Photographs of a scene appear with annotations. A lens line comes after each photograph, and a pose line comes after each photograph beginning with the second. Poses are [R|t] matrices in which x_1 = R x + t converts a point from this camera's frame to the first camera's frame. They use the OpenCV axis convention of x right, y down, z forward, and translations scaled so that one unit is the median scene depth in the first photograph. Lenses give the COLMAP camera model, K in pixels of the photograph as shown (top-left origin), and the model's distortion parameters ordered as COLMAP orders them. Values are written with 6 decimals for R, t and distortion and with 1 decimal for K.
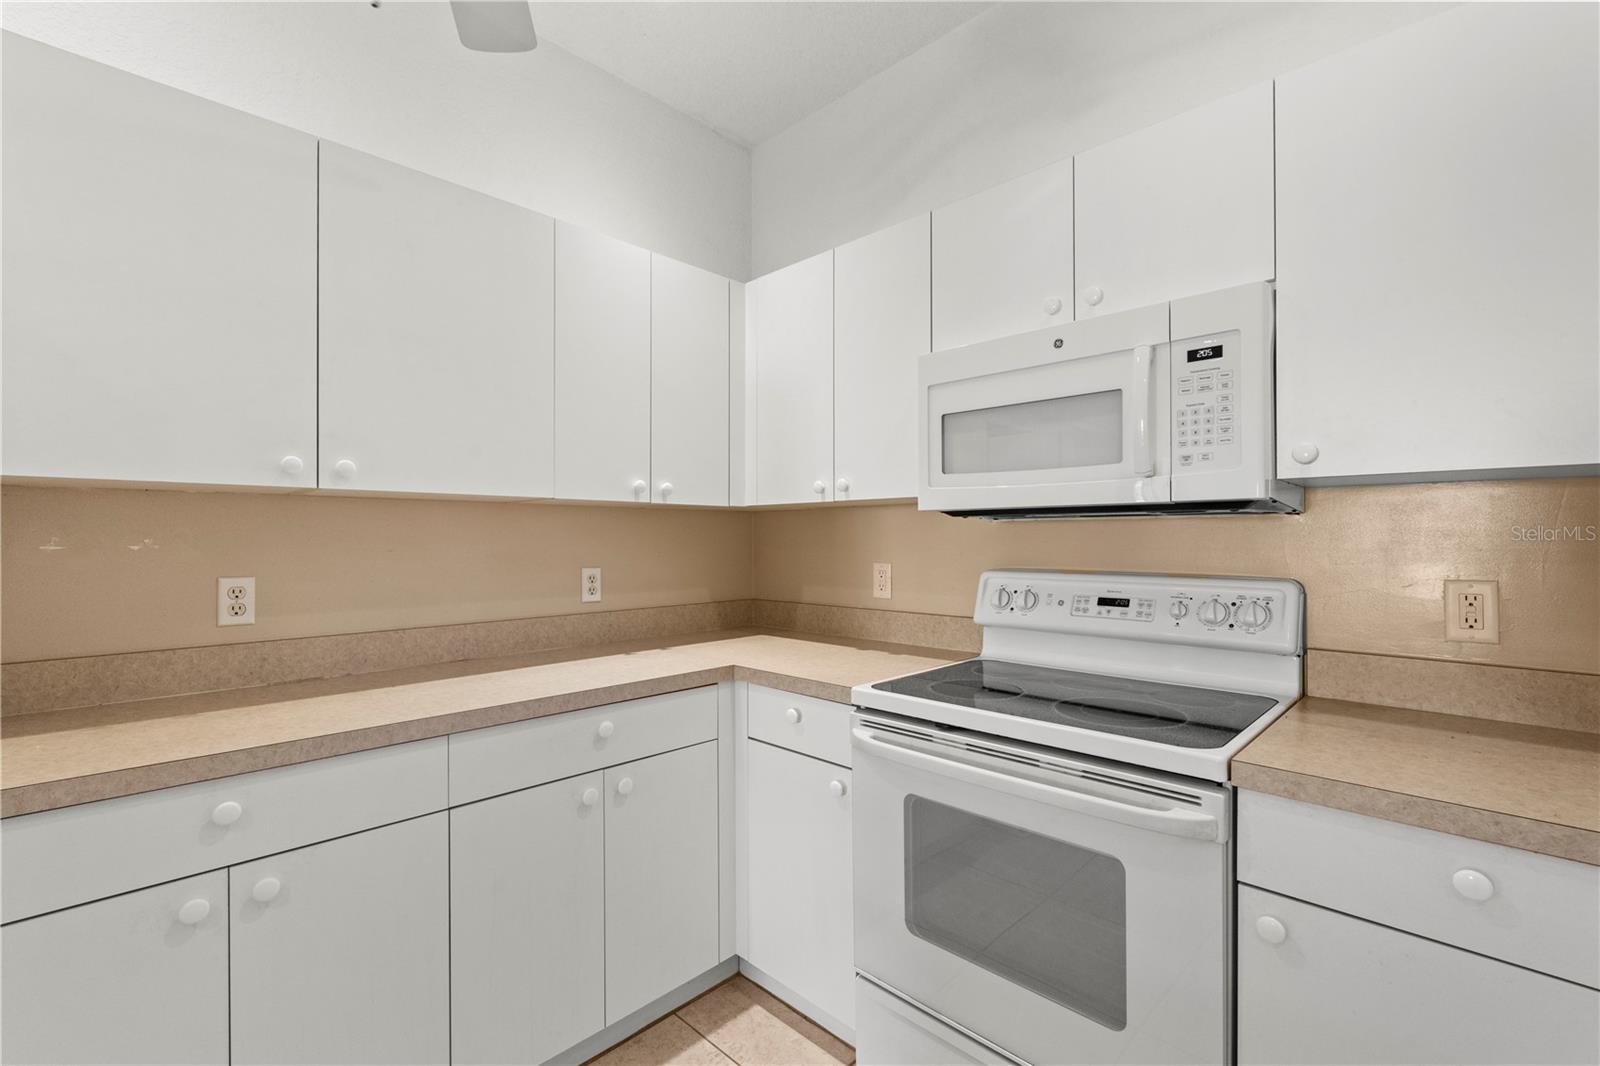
lens RADIAL K [[704.9, 0, 799.1], [0, 704.9, 536.2], [0, 0, 1]] dist [-0.002000, -0.001301]
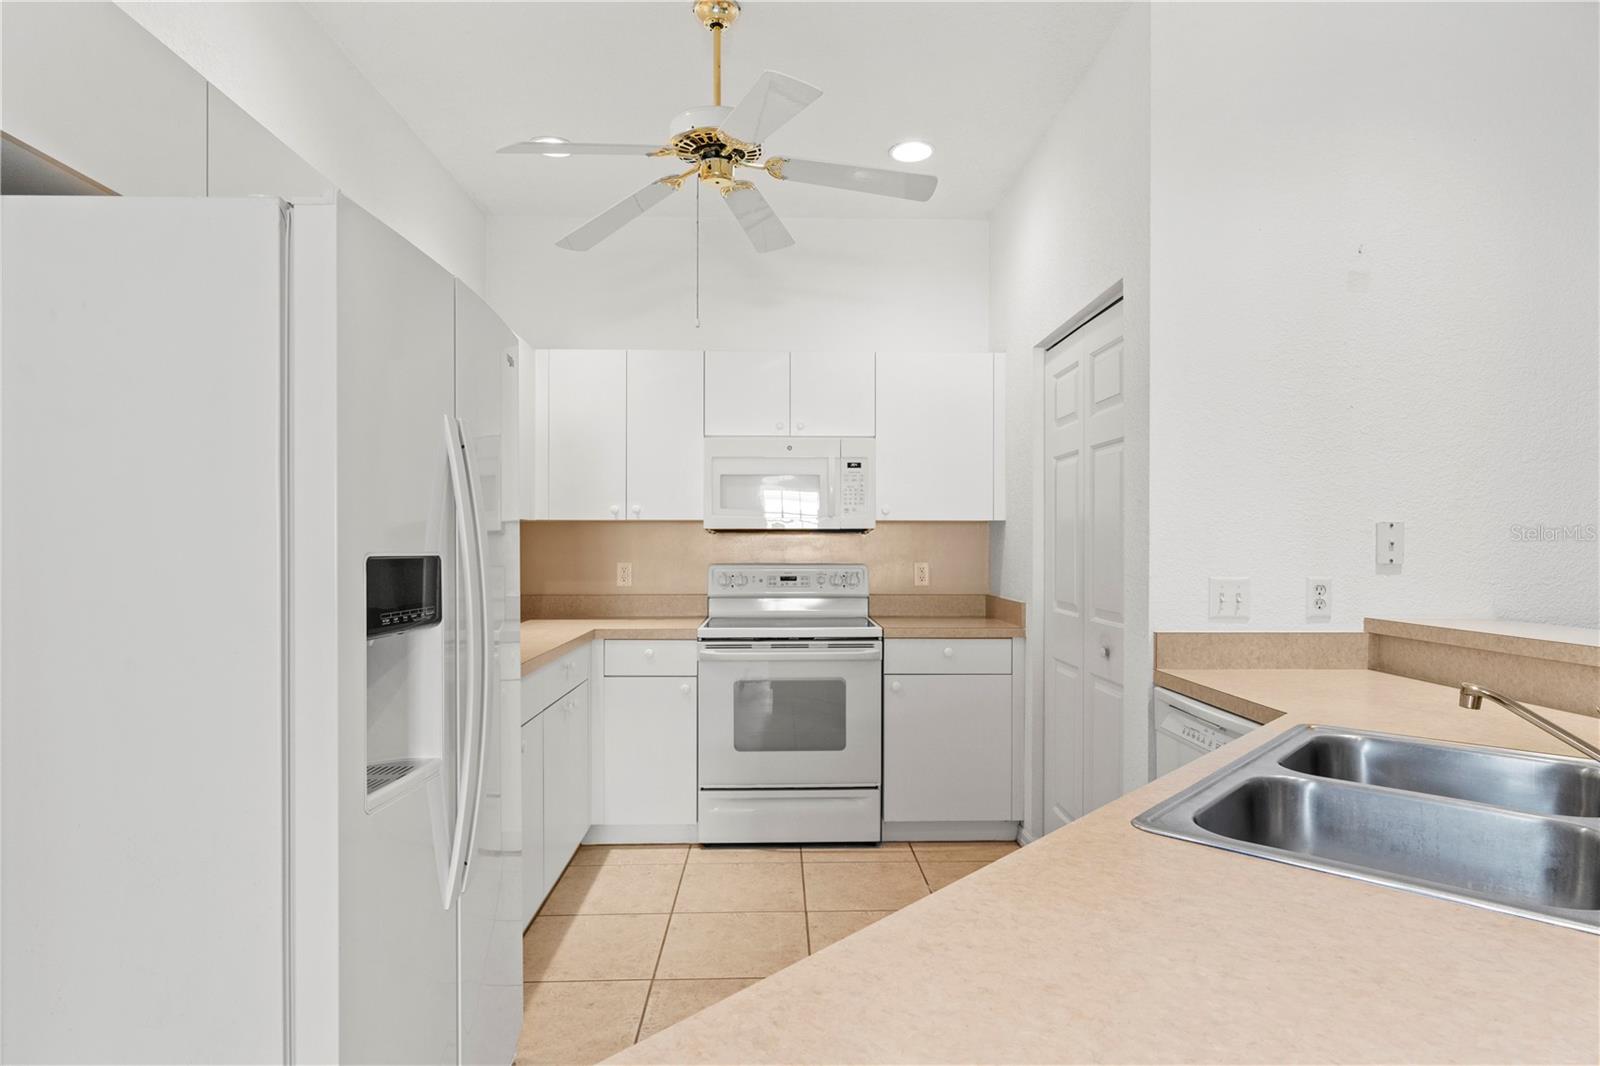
lens RADIAL K [[885.7, 0, 804.4], [0, 885.7, 539.6], [0, 0, 1]] dist [-0.002557, -0.002451]
pose [[0.685635, 0.008147, 0.727900, -1.653361], [-0.003308, 0.999962, -0.008076, 0.009746], [-0.727938, 0.003129, 0.685635, -0.877396]]
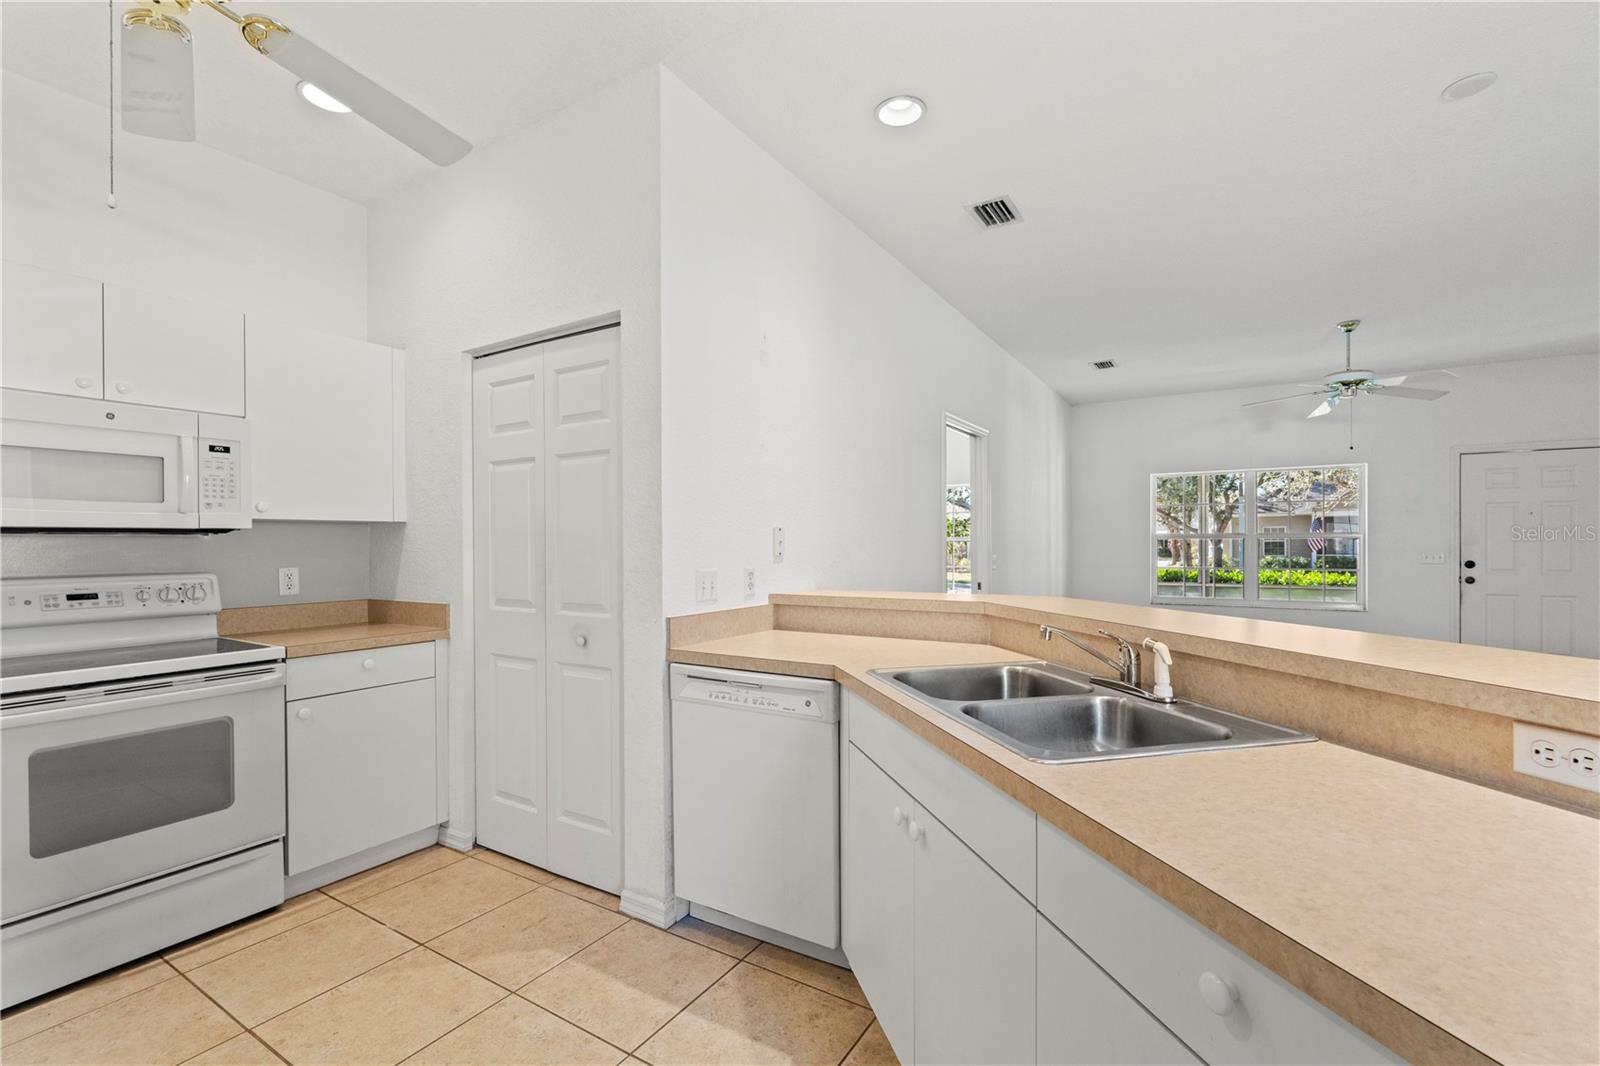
lens RADIAL K [[704.9, 0, 799.4], [0, 704.9, 542.8], [0, 0, 1]] dist [-0.002000, -0.001301]
pose [[-0.231909, 0.006066, 0.972719, -1.577579], [0.010406, 0.999939, -0.003755, 0.010396], [-0.972682, 0.009252, -0.231958, -0.054238]]
